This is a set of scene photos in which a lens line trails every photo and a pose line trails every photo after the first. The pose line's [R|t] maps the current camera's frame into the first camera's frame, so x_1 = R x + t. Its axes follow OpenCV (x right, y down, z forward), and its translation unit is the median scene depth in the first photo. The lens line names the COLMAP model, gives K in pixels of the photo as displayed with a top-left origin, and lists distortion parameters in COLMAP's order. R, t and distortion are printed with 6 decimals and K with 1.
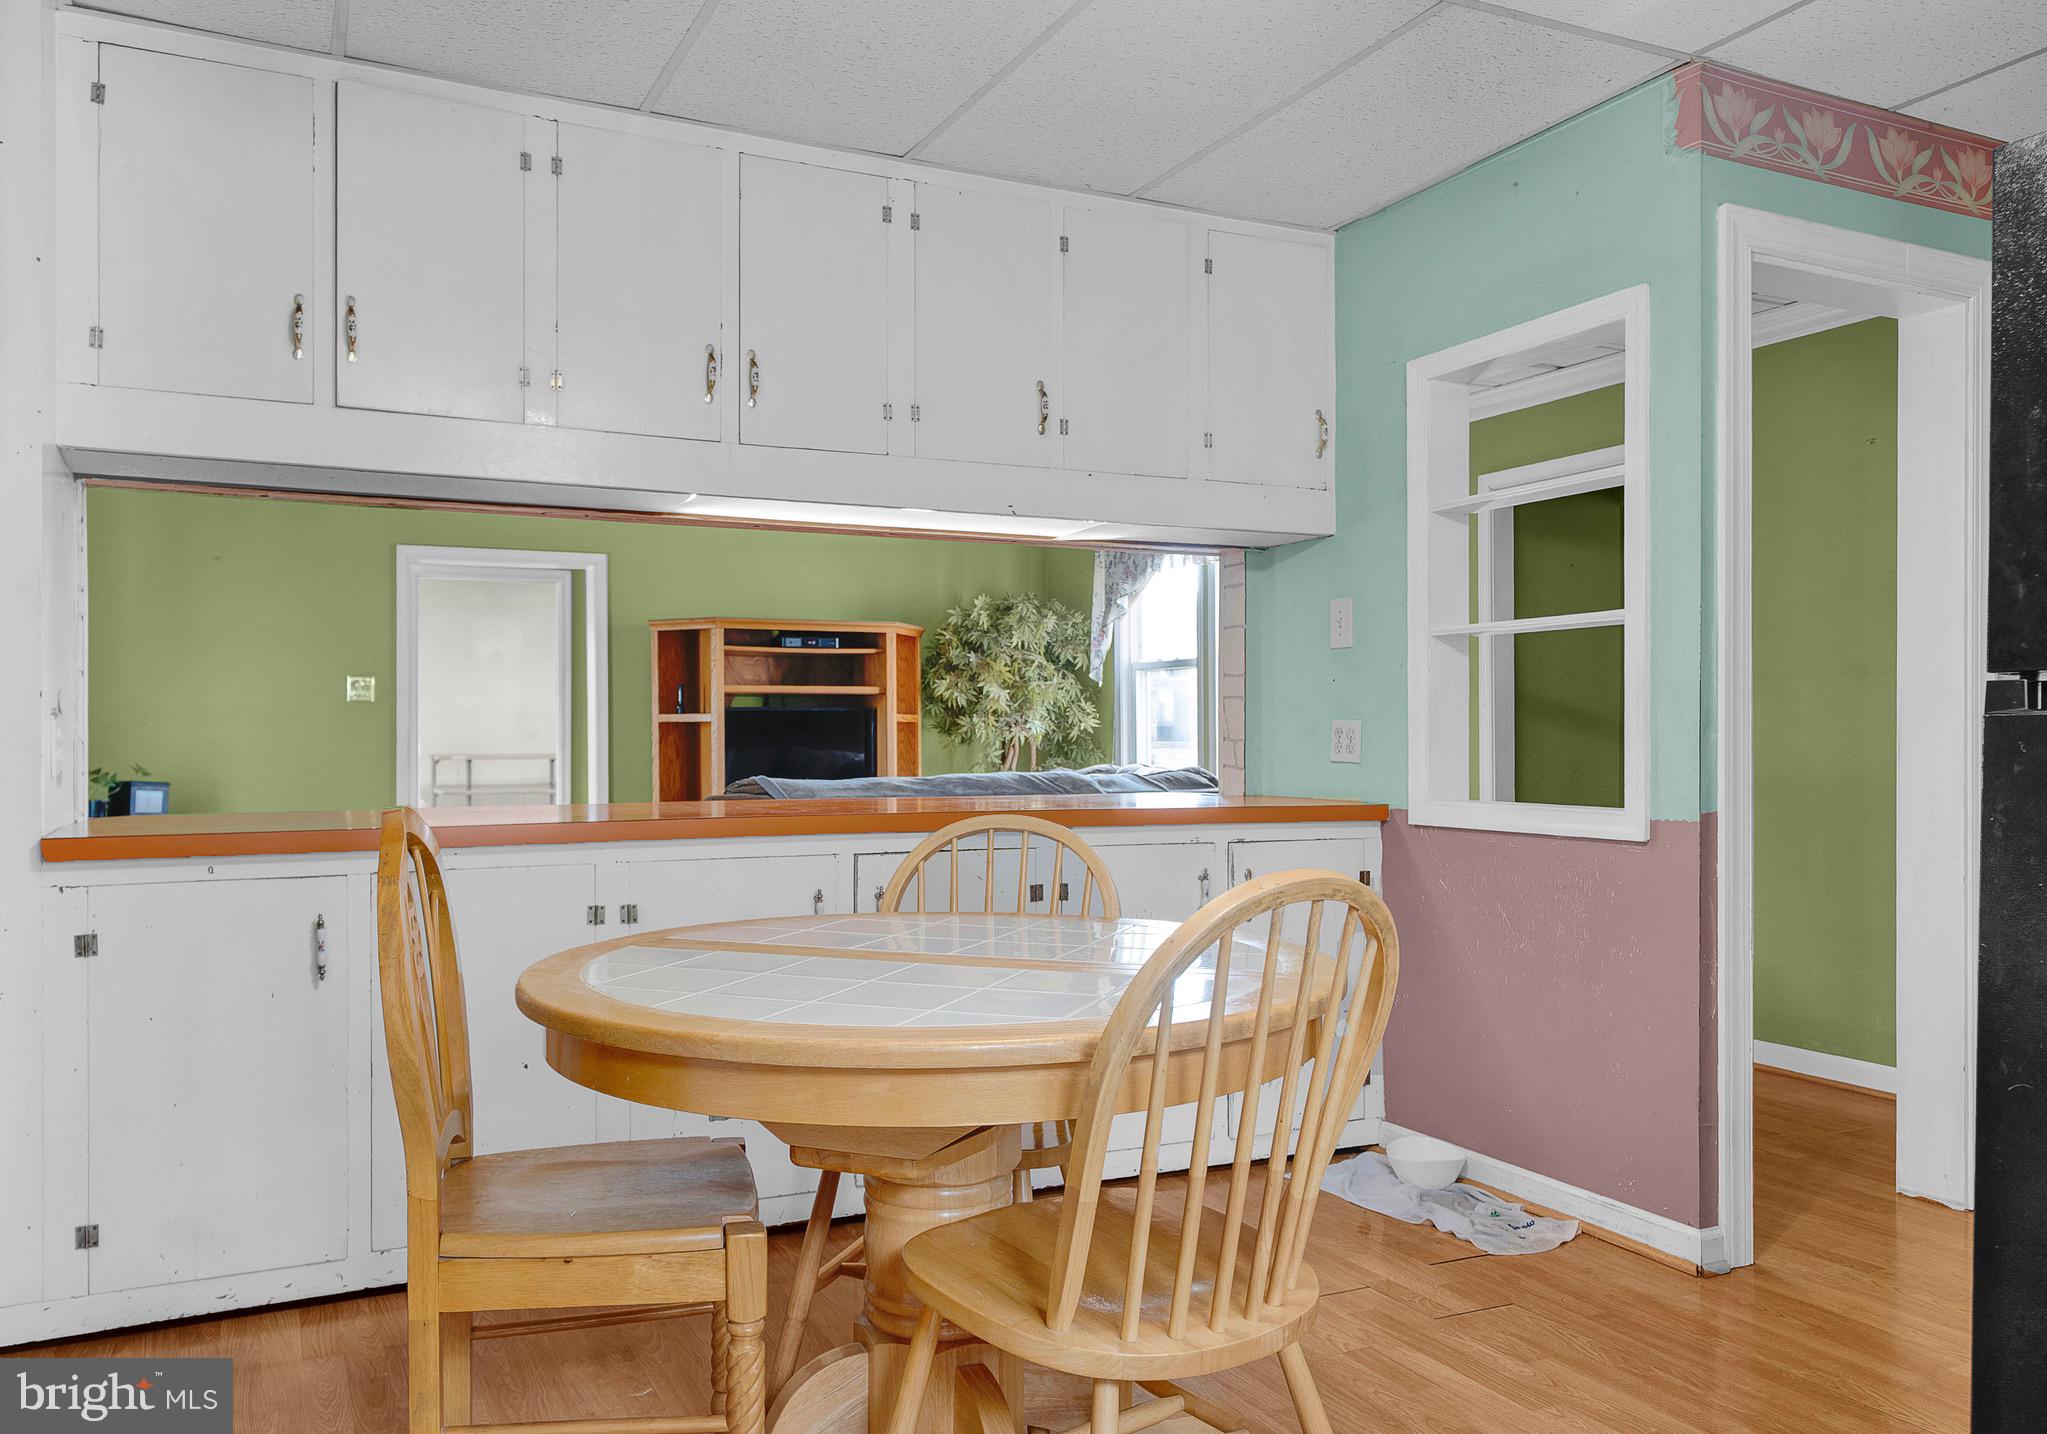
lens RADIAL K [[1516.1, 0, 956.3], [0, 1516.1, 725.6], [0, 0, 1]] dist [0.002148, 0.001432]
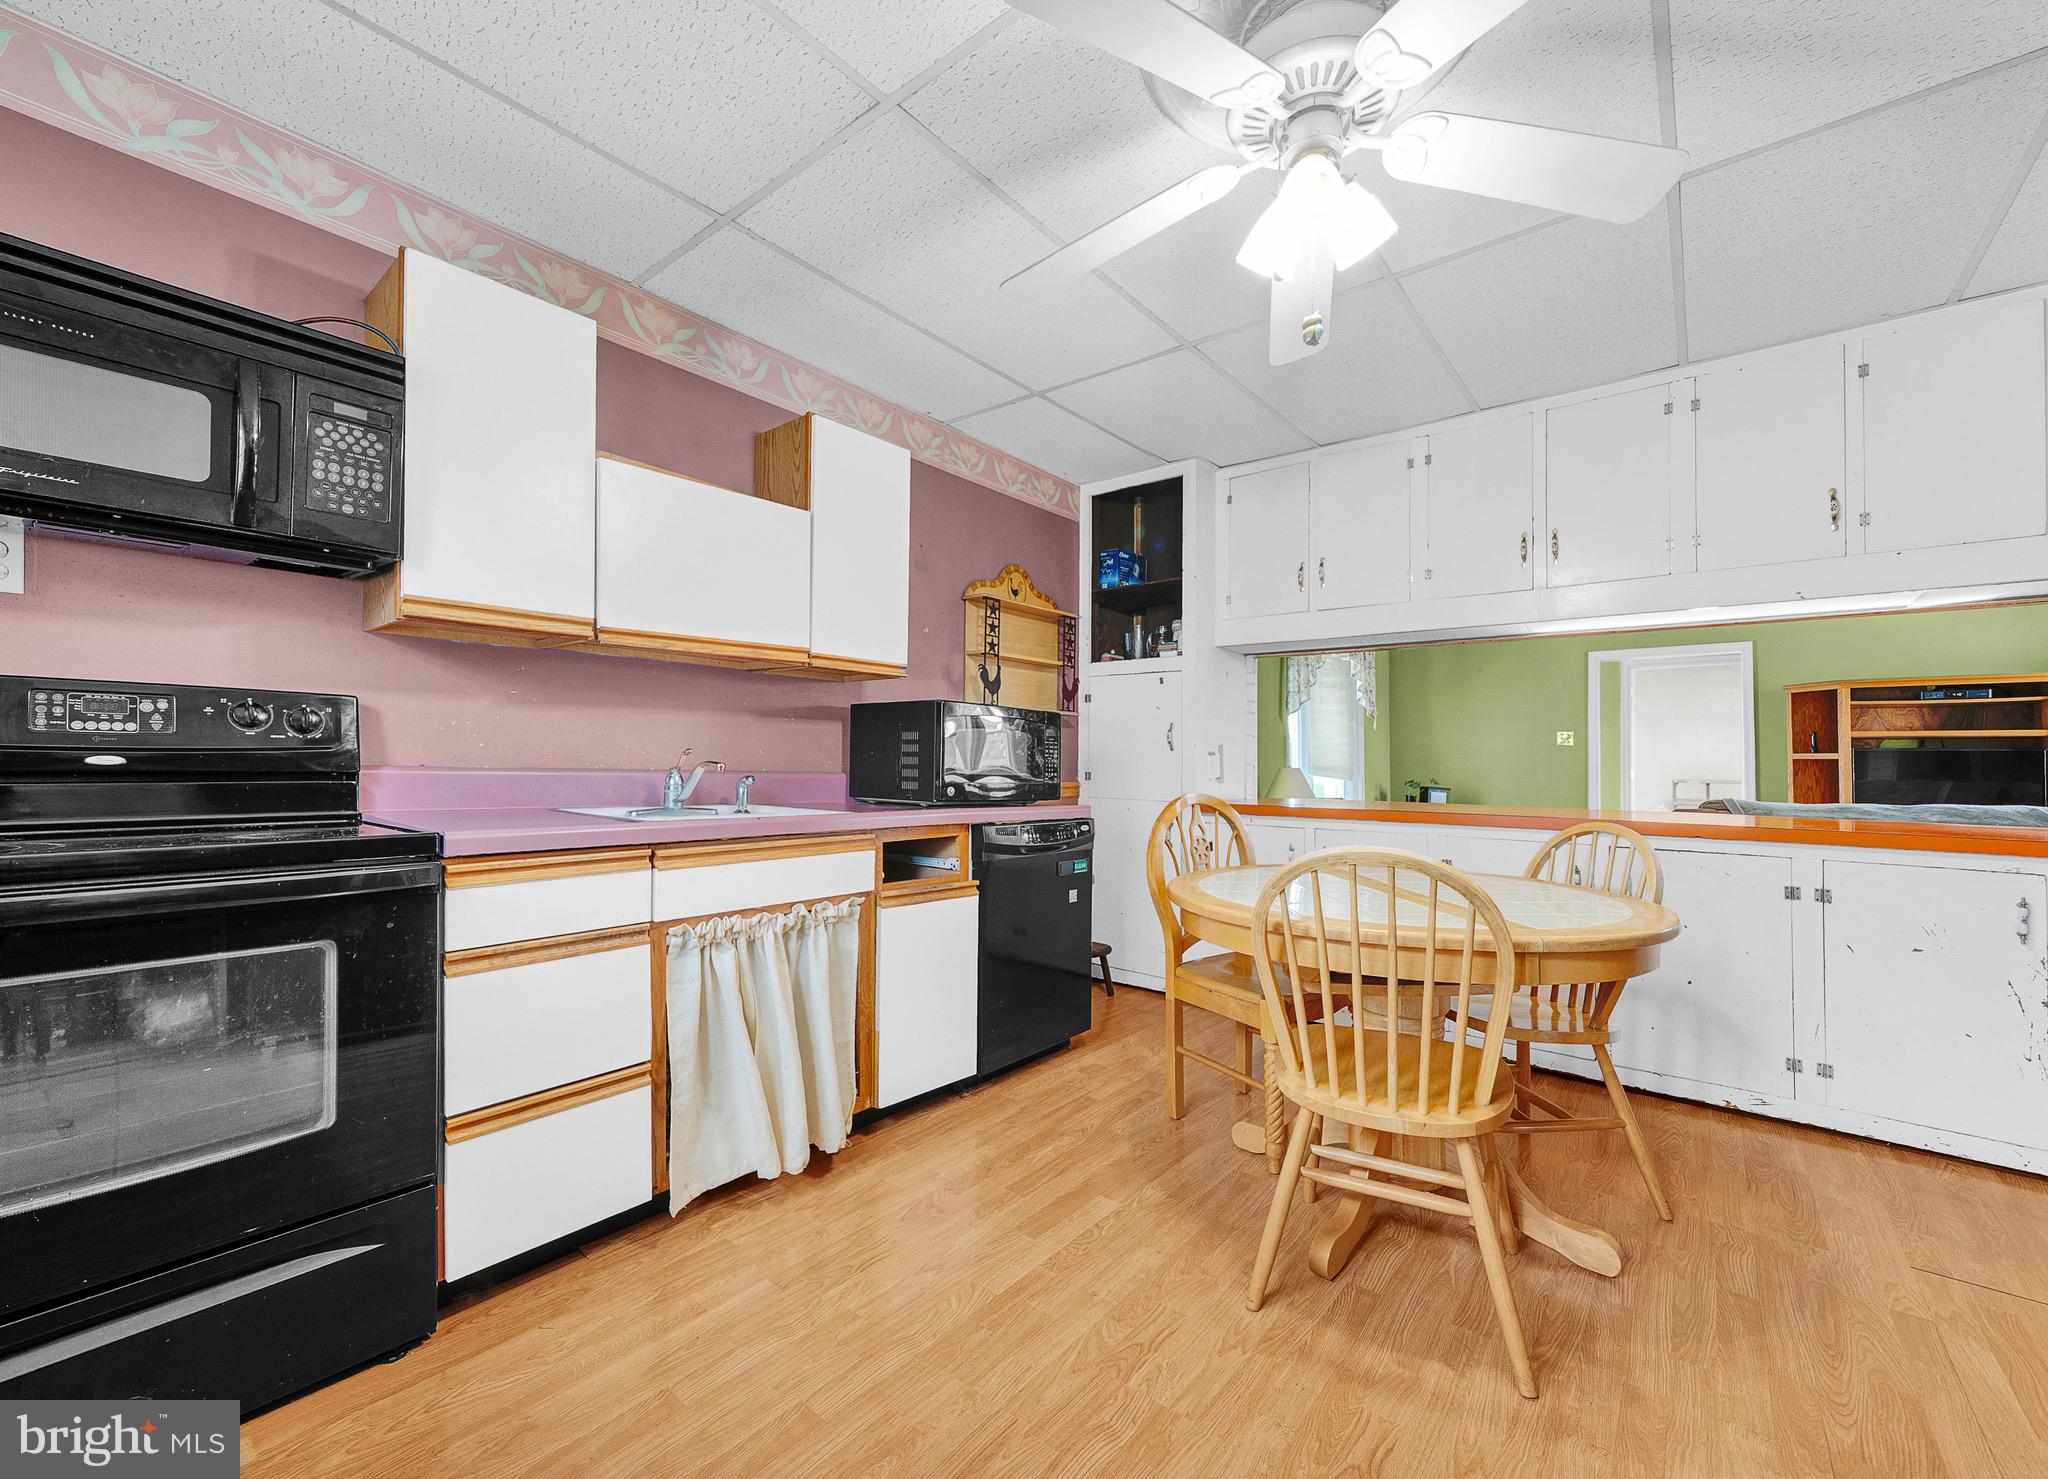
lens RADIAL K [[826.7, 0, 1025.2], [0, 826.7, 744.5], [0, 0, 1]] dist [-0.008218, 0.000448]
pose [[0.420624, -0.008138, -0.907199, 0.177339], [-0.007793, 0.999890, -0.012583, -0.000888], [0.907202, 0.012363, 0.420515, 0.051422]]
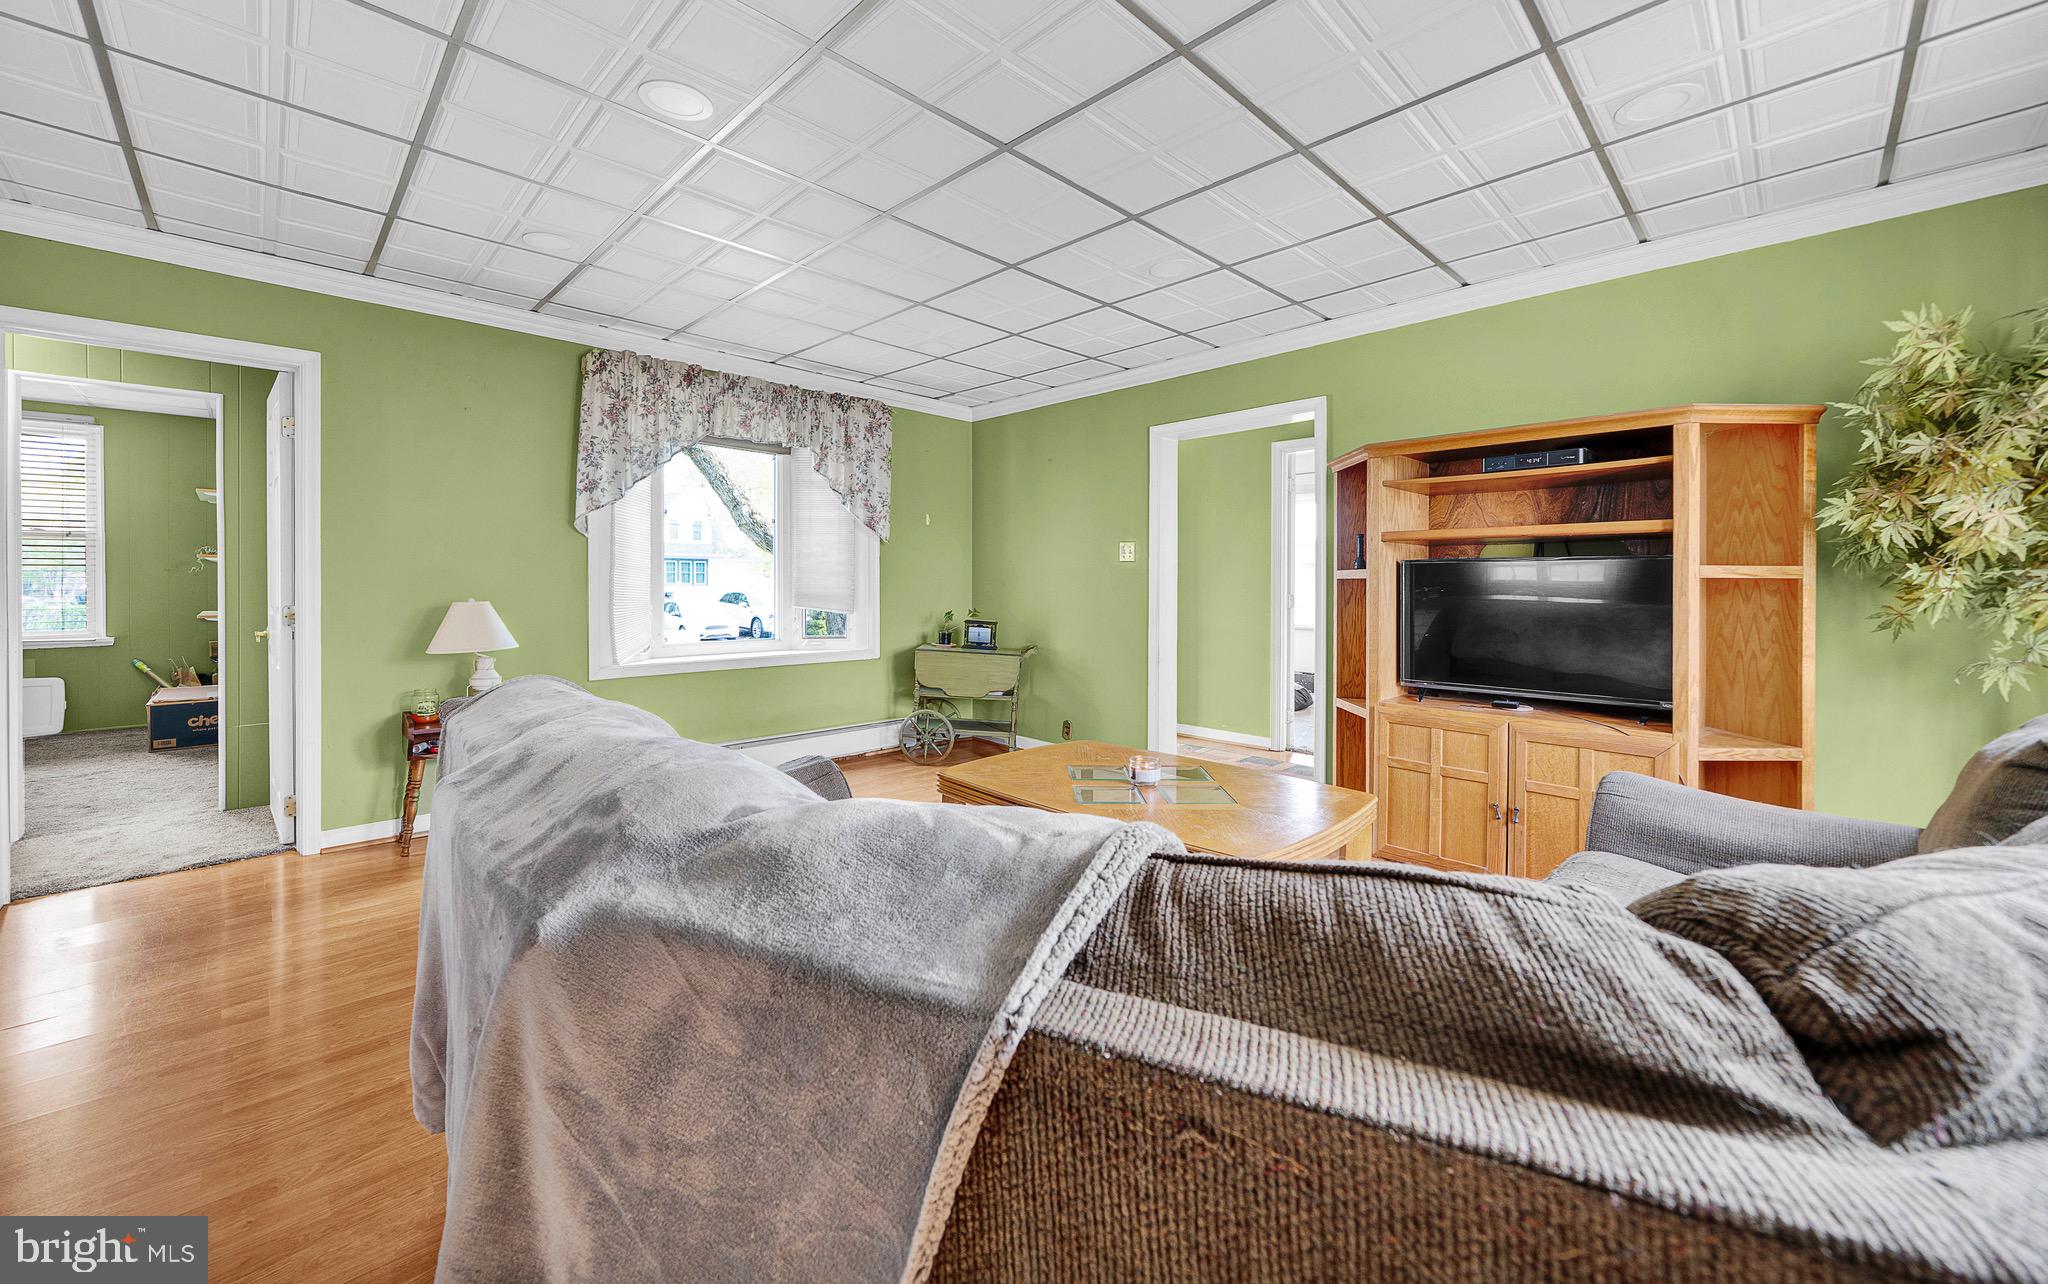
lens RADIAL K [[788.2, 0, 1023.2], [0, 788.2, 587.1], [0, 0, 1]] dist [-0.002446, -0.000186]
pose [[0.348227, 0.008737, -0.937369, 0.147872], [0.005274, 0.999922, 0.011279, -0.003638], [0.937395, -0.008871, 0.348154, 0.646090]]
